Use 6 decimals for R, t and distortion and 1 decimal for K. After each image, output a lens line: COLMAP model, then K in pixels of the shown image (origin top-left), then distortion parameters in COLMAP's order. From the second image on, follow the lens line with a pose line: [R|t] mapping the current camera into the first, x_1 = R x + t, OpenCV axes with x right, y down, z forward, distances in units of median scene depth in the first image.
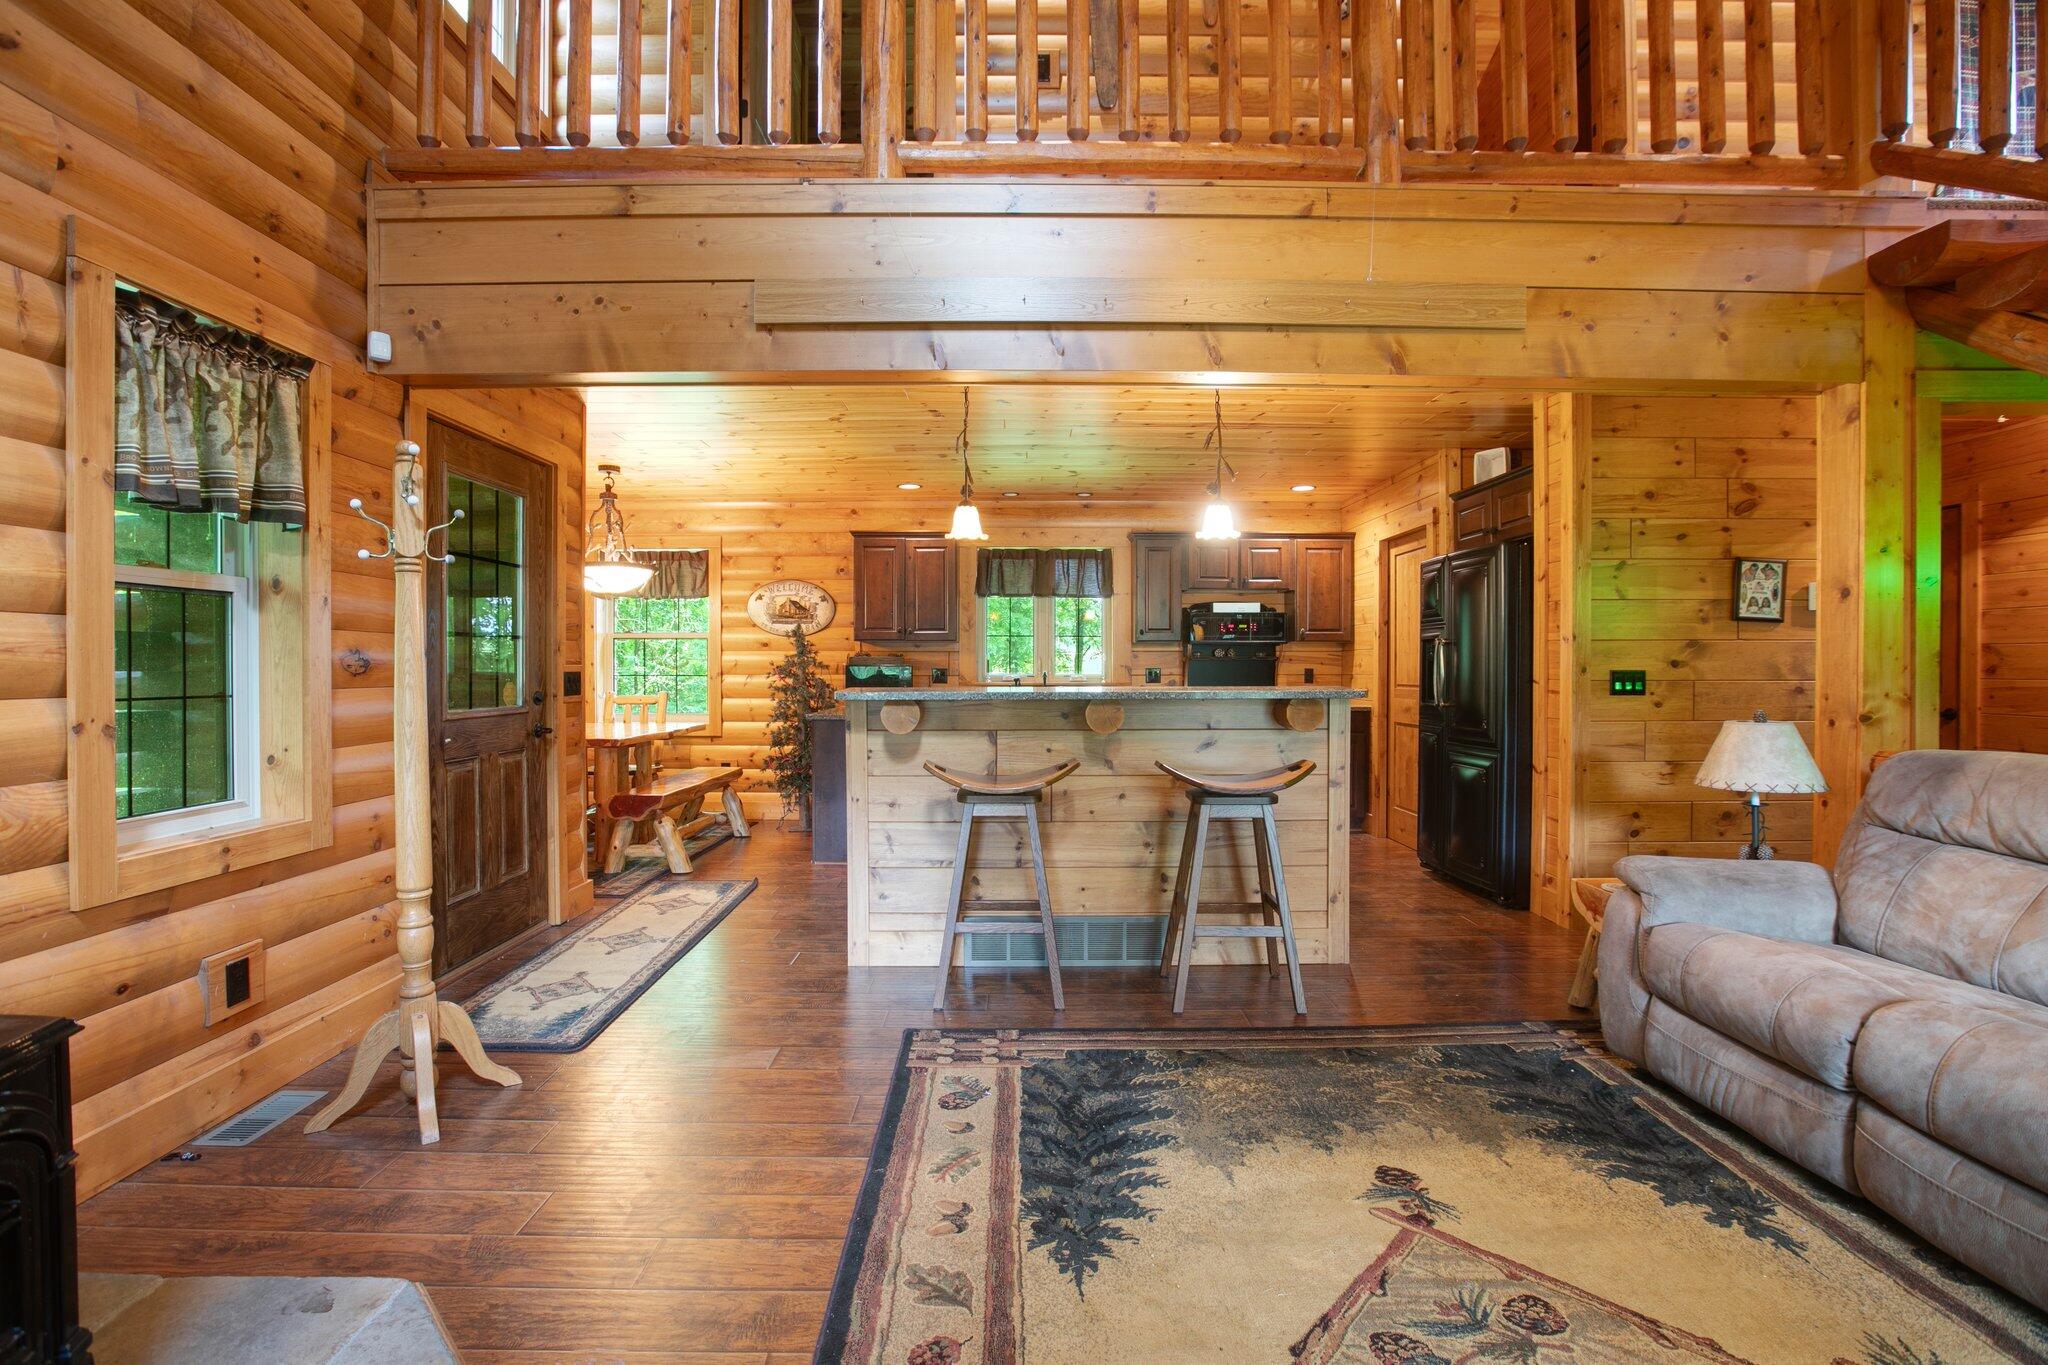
lens RADIAL K [[936.0, 0, 1014.2], [0, 936.0, 671.8], [0, 0, 1]] dist [-0.053450, 0.019891]
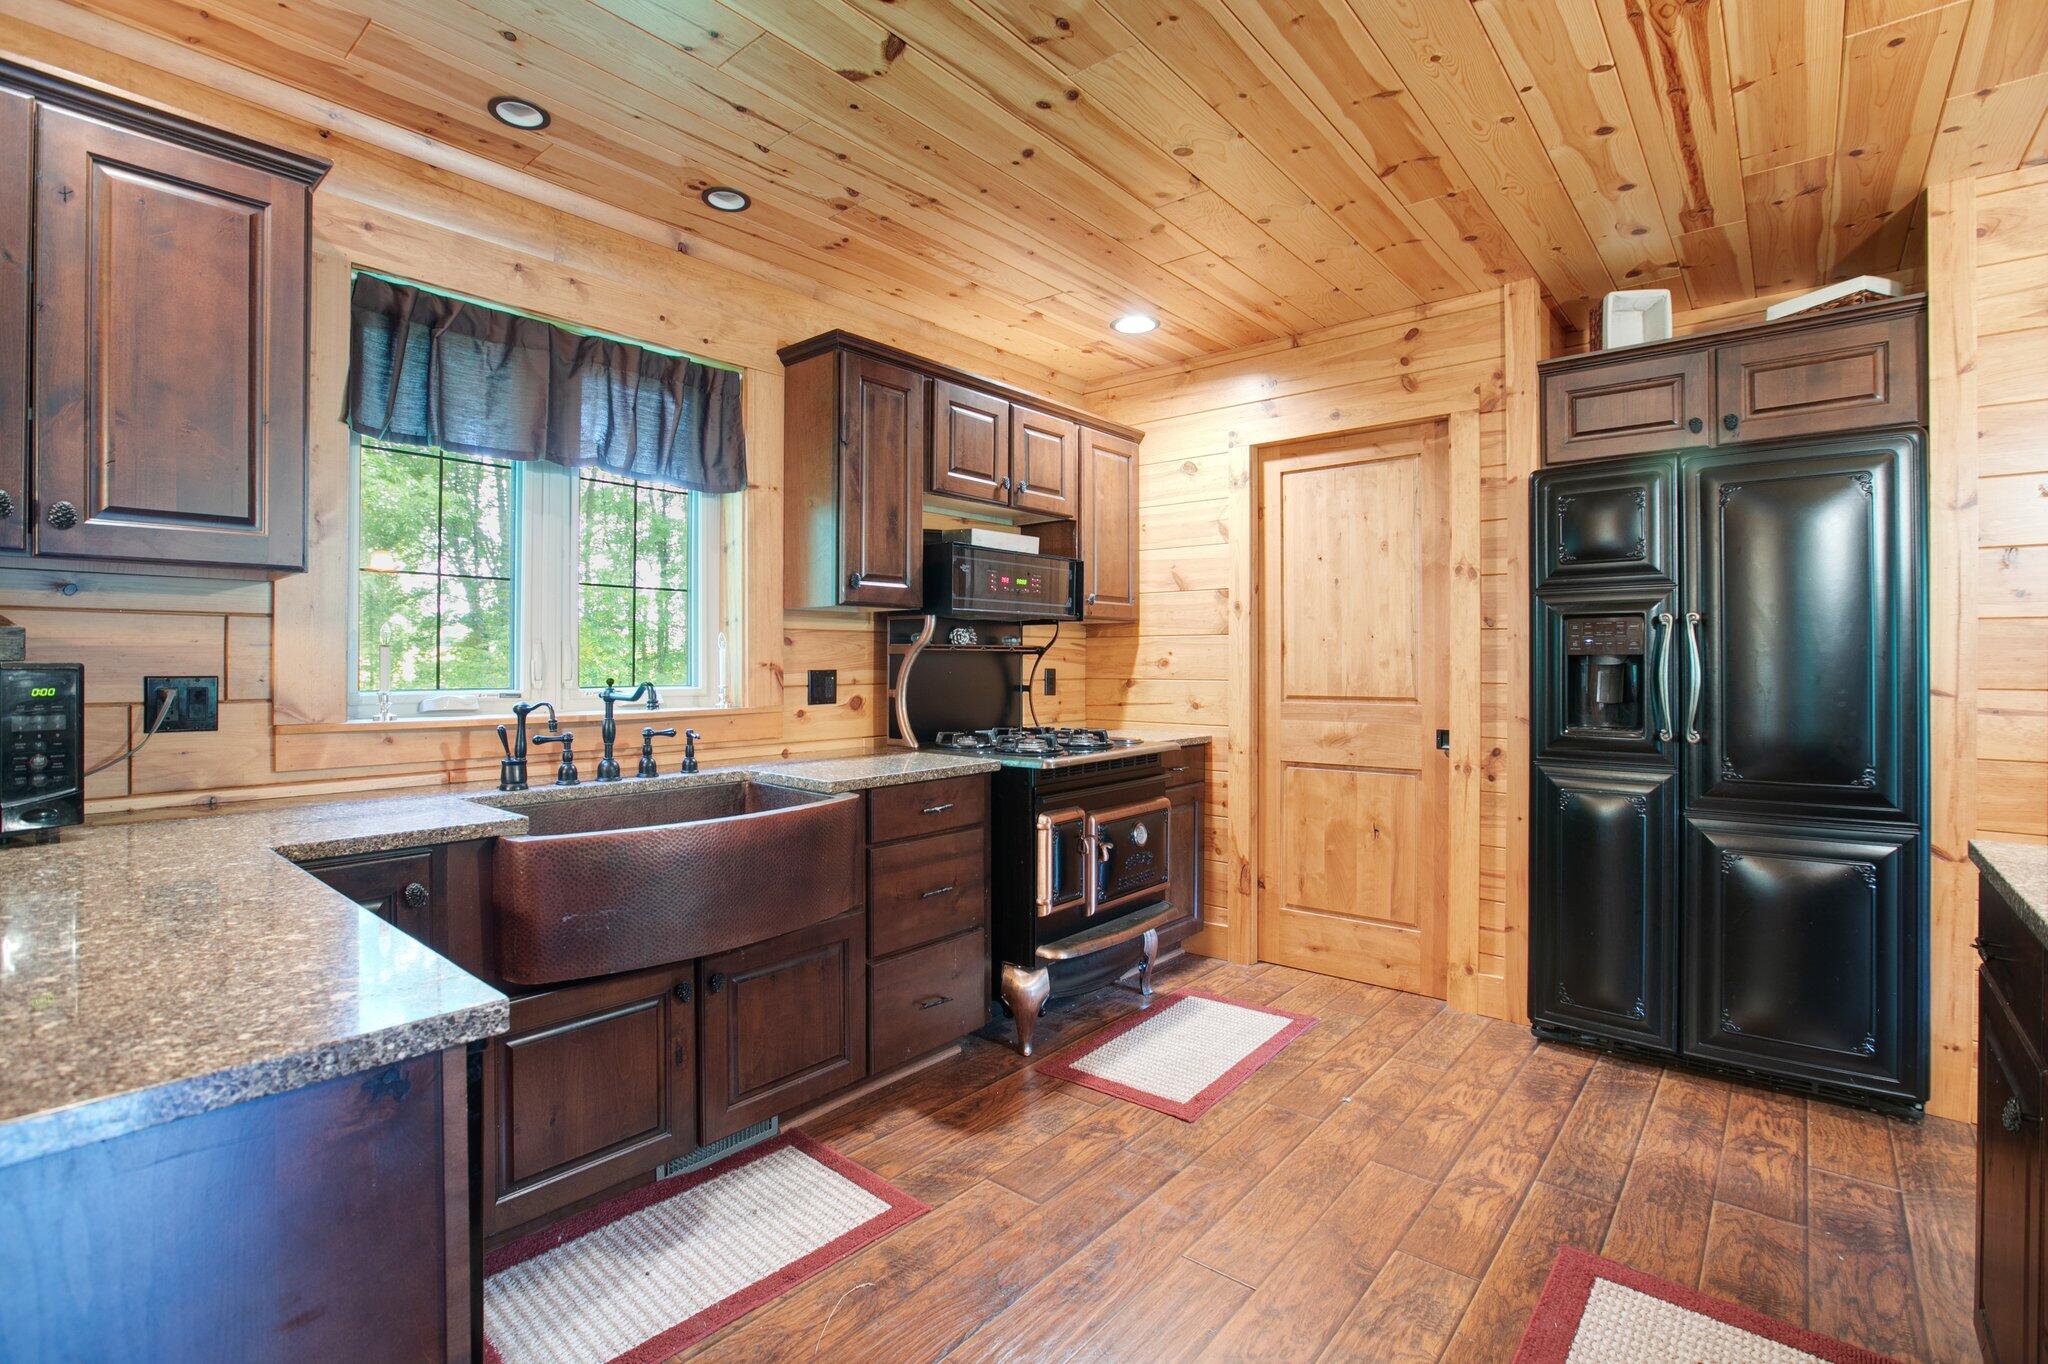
lens RADIAL K [[938.1, 0, 1014.0], [0, 938.1, 655.3], [0, 0, 1]] dist [-0.055833, 0.023994]
pose [[0.646701, 0.004582, 0.762730, -0.299036], [0.007103, 0.999902, -0.012029, -0.011070], [-0.762711, 0.013197, 0.646605, 1.588072]]
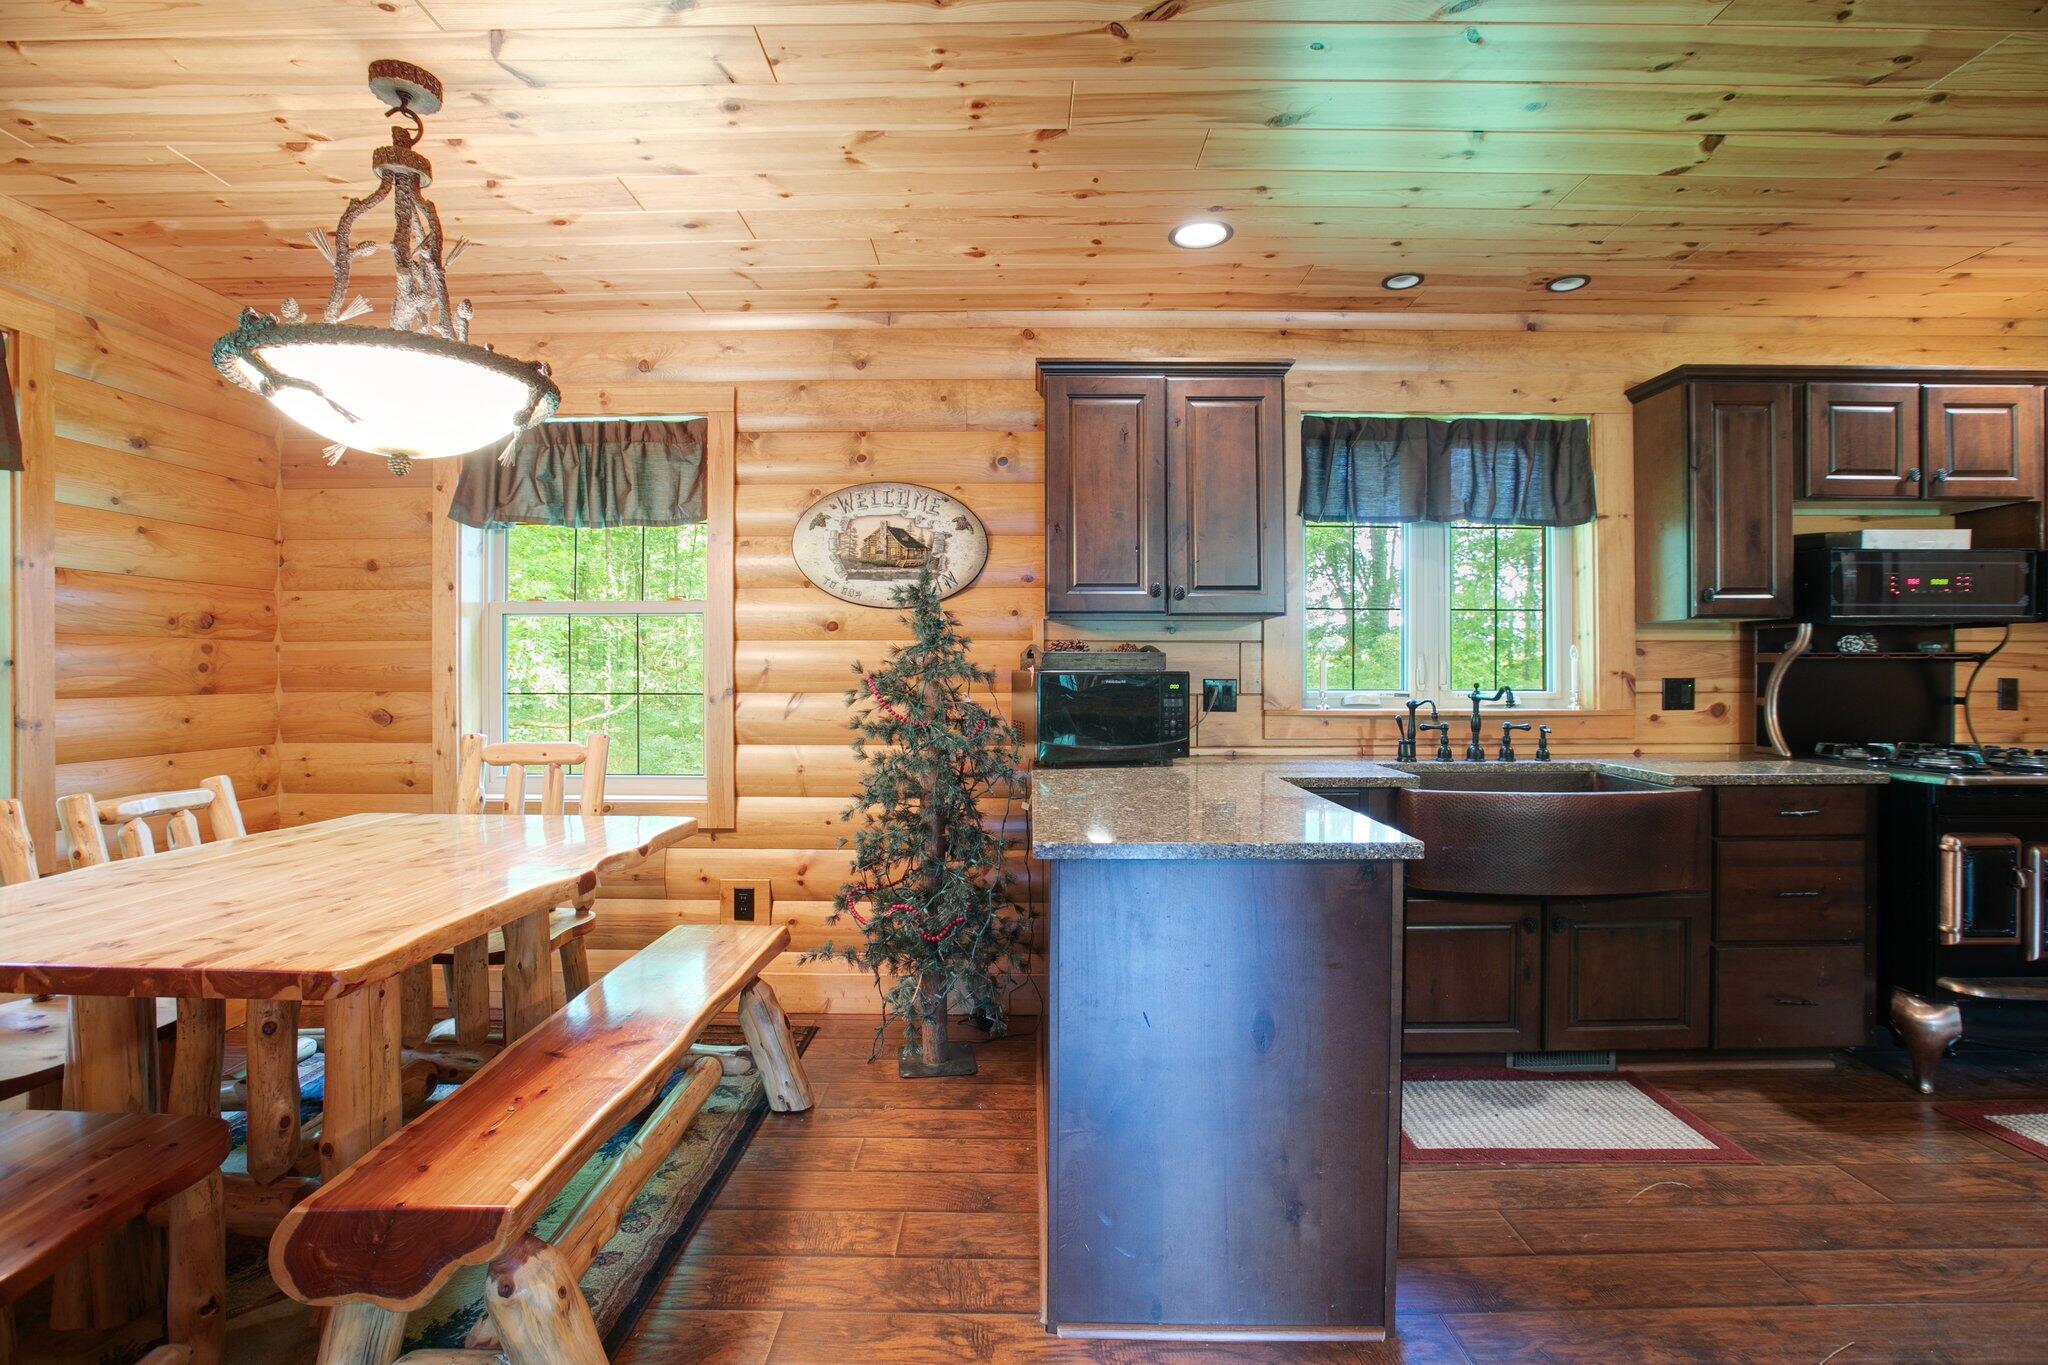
lens RADIAL K [[936.0, 0, 1014.2], [0, 936.0, 671.8], [0, 0, 1]] dist [-0.053450, 0.019891]
pose [[0.999988, -0.001249, -0.004794, -0.428080], [0.001215, 0.999974, -0.007151, -0.009363], [0.004803, 0.007145, 0.999963, 1.330163]]
